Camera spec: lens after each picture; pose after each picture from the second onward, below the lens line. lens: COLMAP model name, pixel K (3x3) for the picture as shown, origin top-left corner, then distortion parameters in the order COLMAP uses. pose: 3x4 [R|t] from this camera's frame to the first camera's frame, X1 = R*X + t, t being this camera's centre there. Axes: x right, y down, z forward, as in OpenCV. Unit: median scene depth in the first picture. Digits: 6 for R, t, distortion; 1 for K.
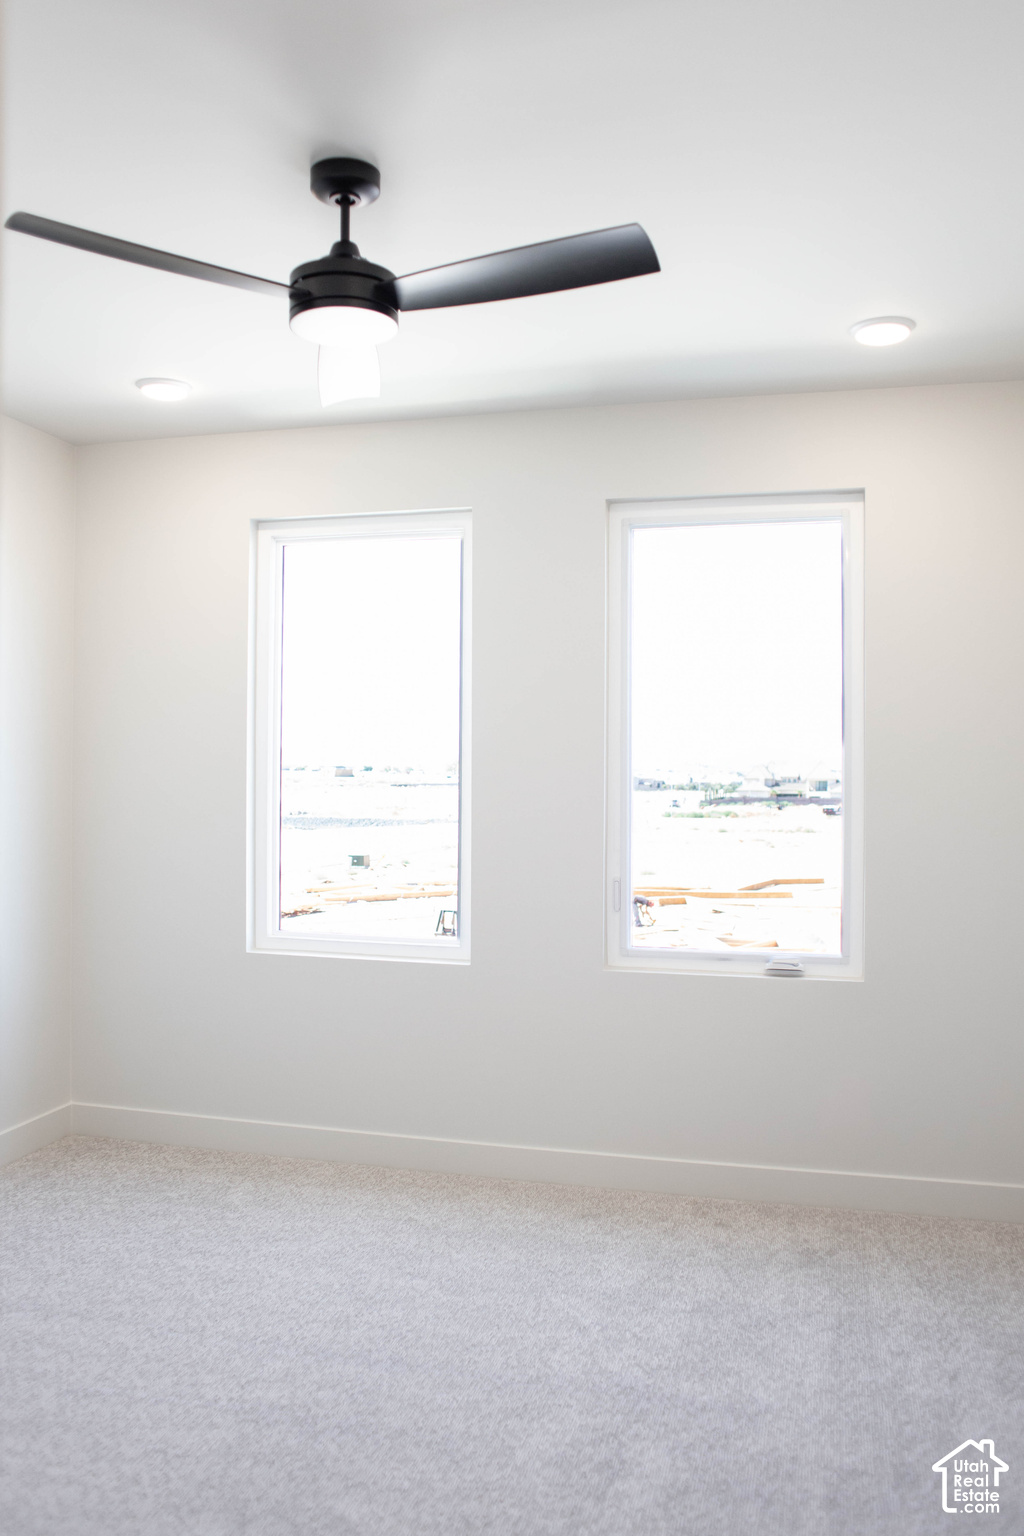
lens RADIAL K [[1234.9, 0, 507.6], [0, 1234.9, 778.6], [0, 0, 1]] dist [-0.050482, 0.055717]
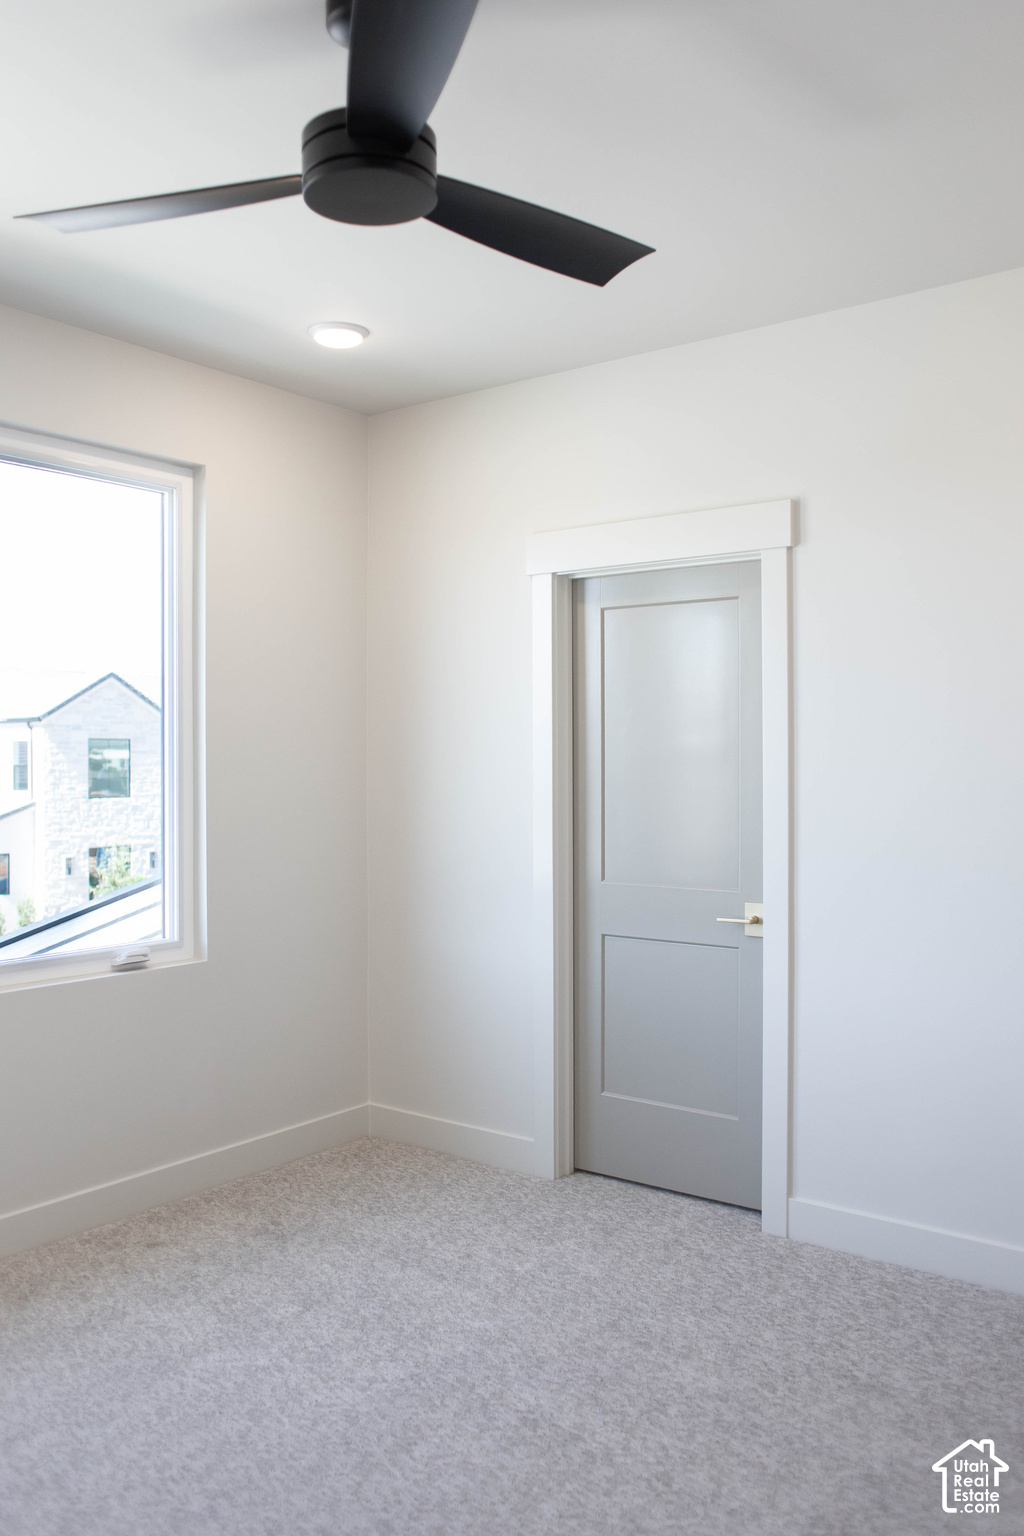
lens RADIAL K [[1234.9, 0, 518.3], [0, 1234.9, 781.0], [0, 0, 1]] dist [-0.050482, 0.055717]
pose [[0.360159, -0.007673, 0.932860, -0.610207], [-0.004441, 0.999941, 0.009939, 0.007469], [-0.932881, -0.007723, 0.360103, 0.443492]]
